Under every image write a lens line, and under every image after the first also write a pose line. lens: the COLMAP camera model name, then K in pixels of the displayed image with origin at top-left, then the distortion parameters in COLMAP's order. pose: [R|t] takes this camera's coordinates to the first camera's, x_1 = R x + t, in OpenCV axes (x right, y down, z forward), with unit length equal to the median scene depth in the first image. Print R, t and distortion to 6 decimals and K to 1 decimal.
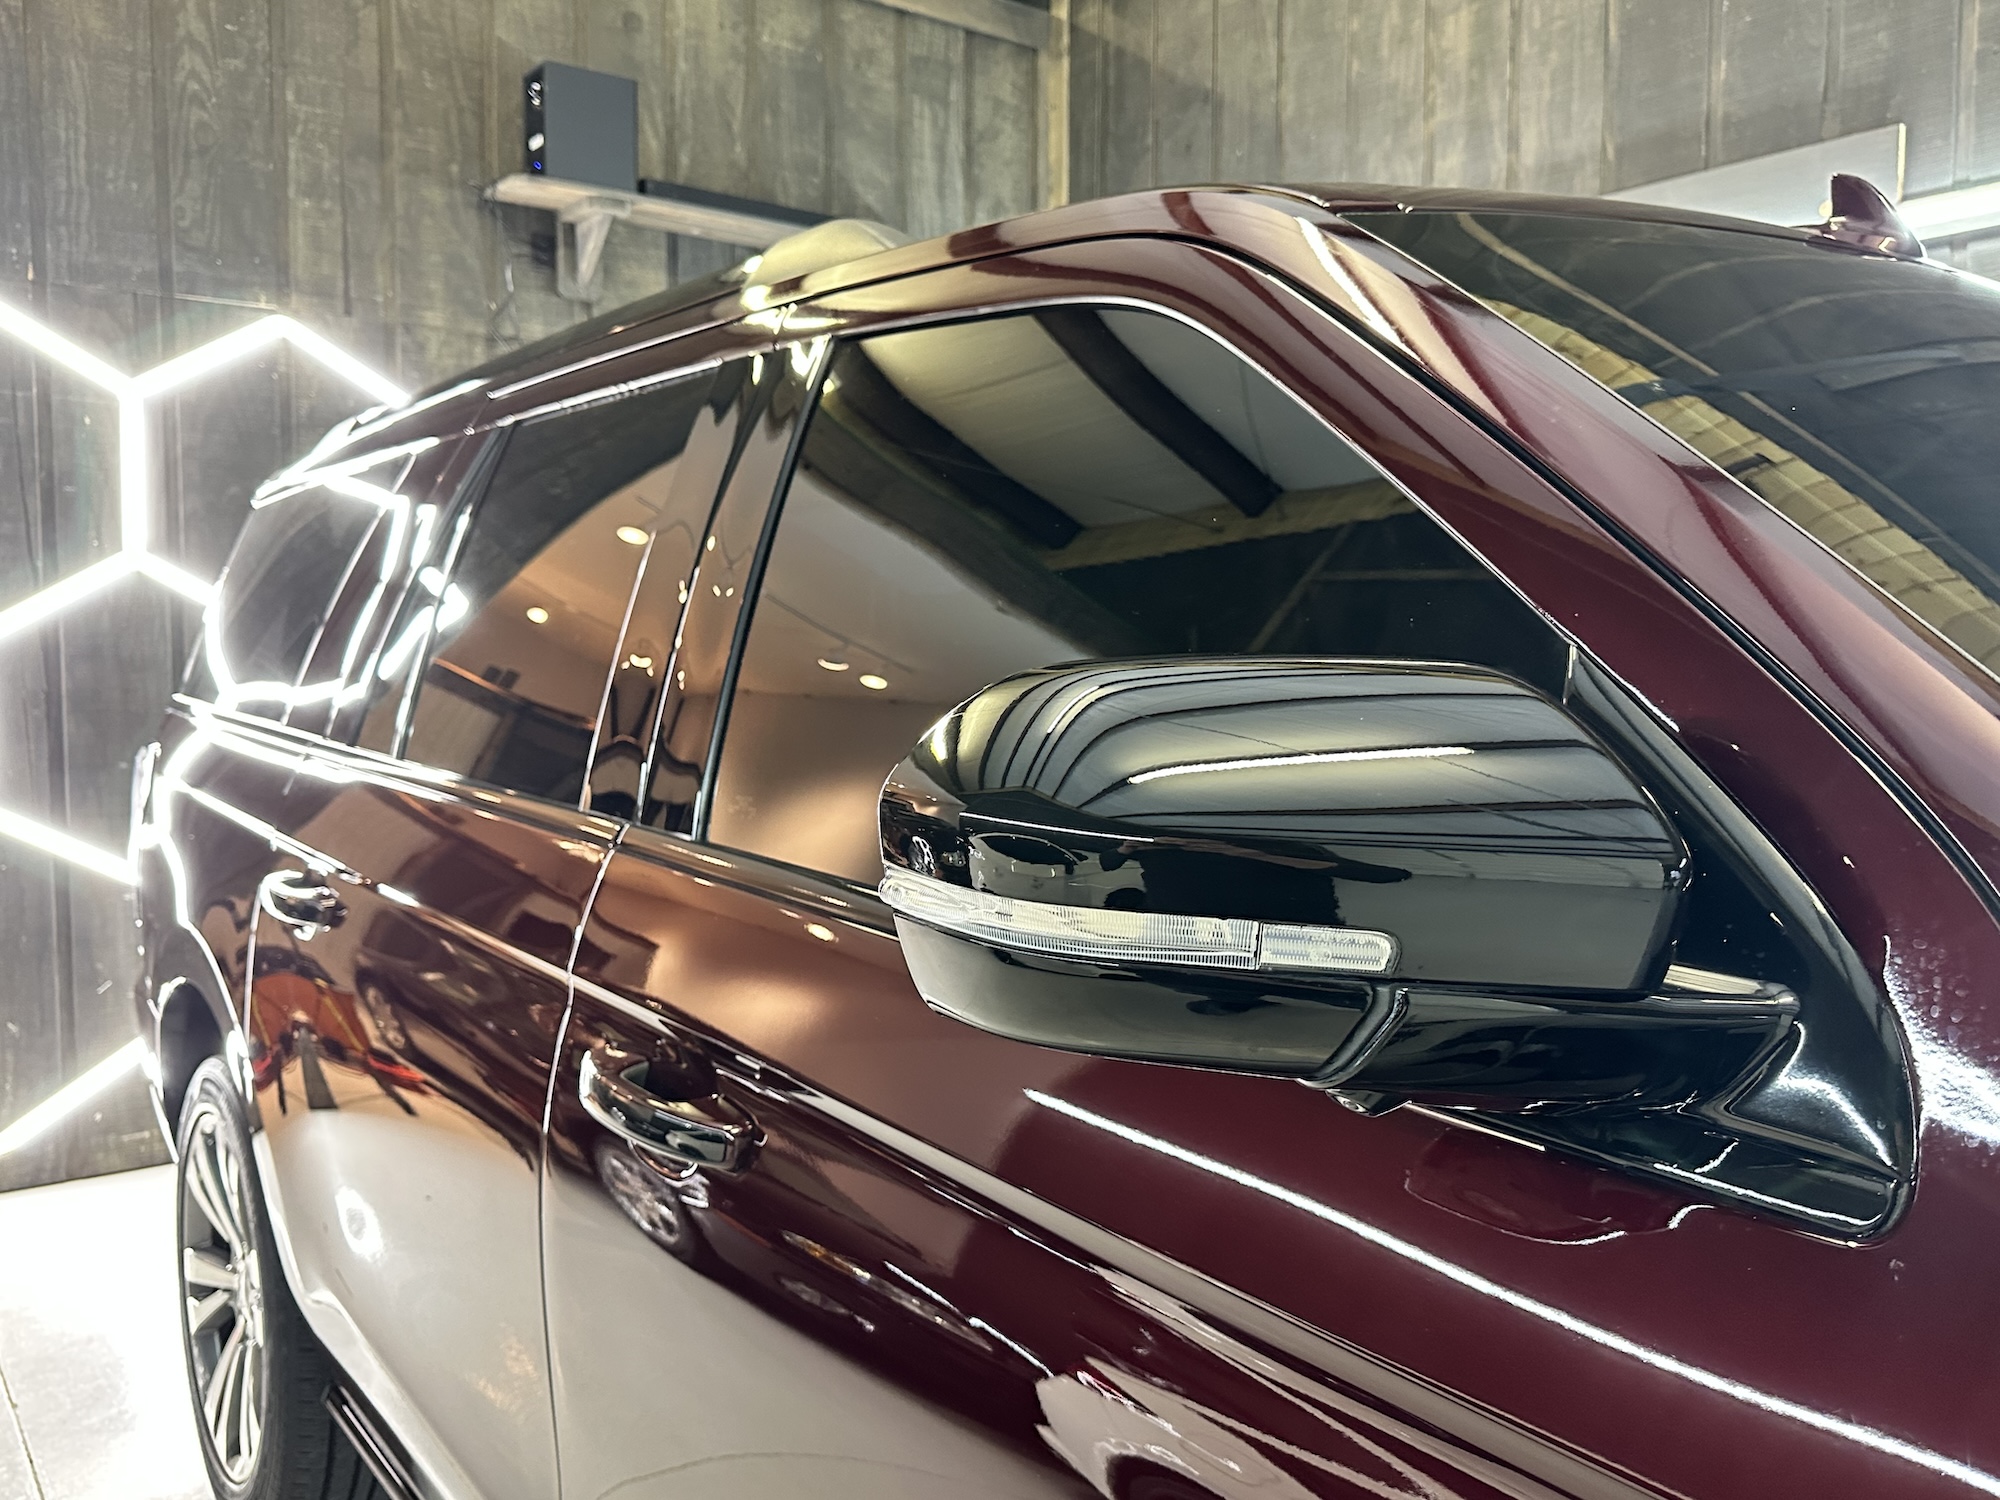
lens RADIAL K [[1626.0, 0, 1000.0], [0, 1626.0, 750.0], [0, 0, 1]] dist [-0.000515, -0.006229]
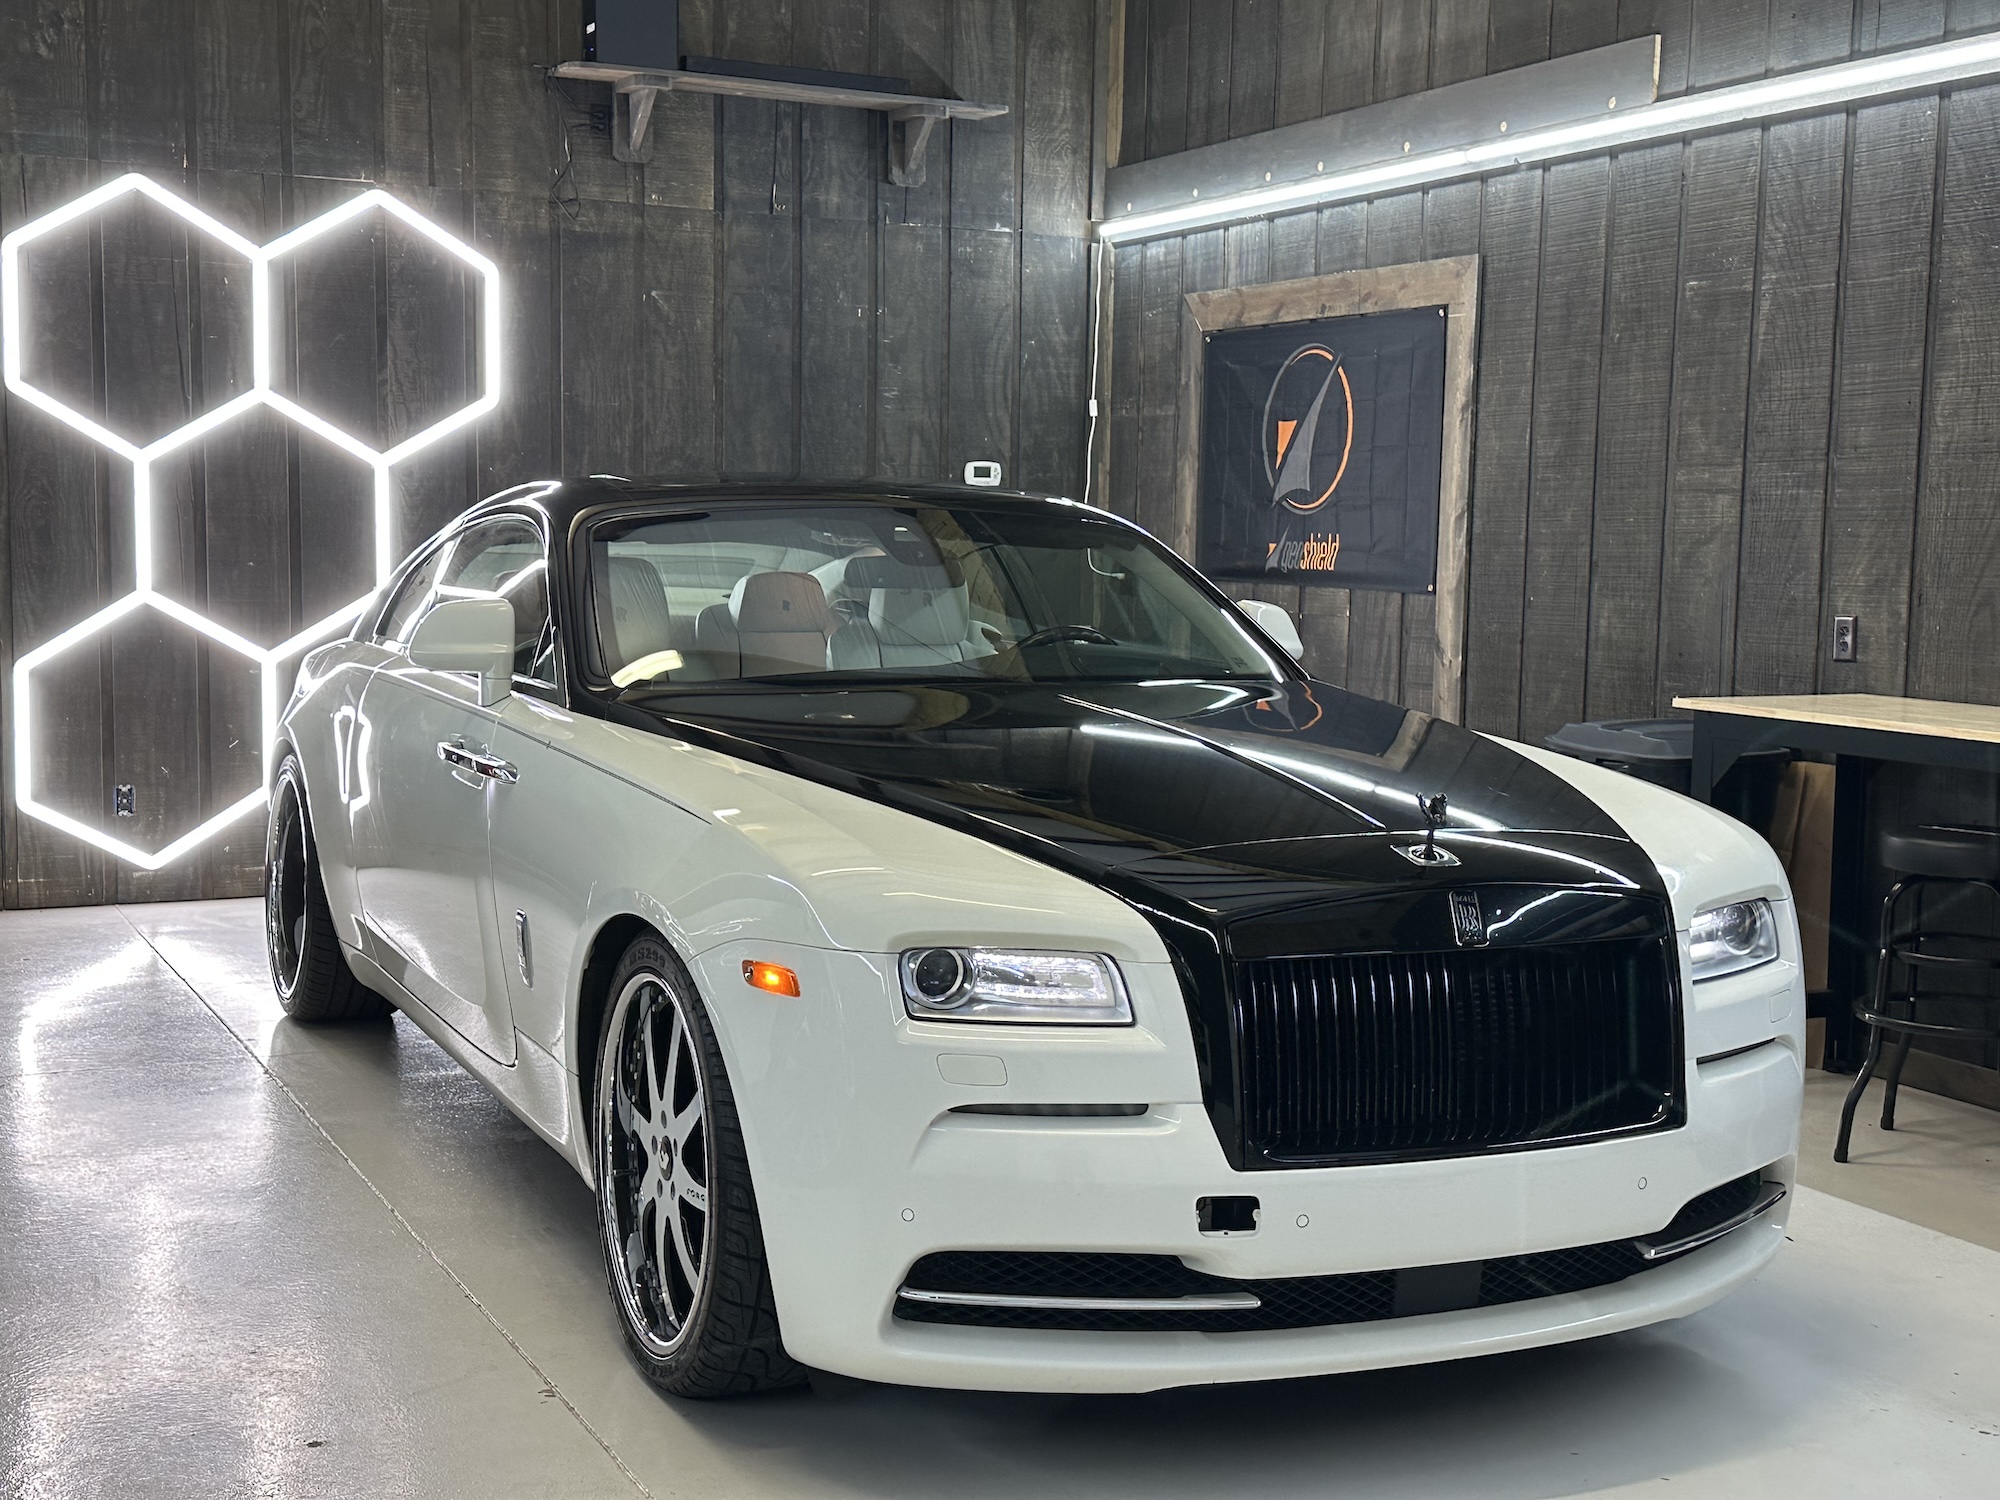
lens RADIAL K [[2586.8, 0, 1000.0], [0, 2586.8, 750.0], [0, 0, 1]] dist [0.234642, -0.554778]
pose [[0.980874, 0.031204, -0.192127, 0.373228], [-0.025554, 0.999167, 0.031818, 0.067296], [0.192960, -0.026300, 0.980854, -0.783101]]
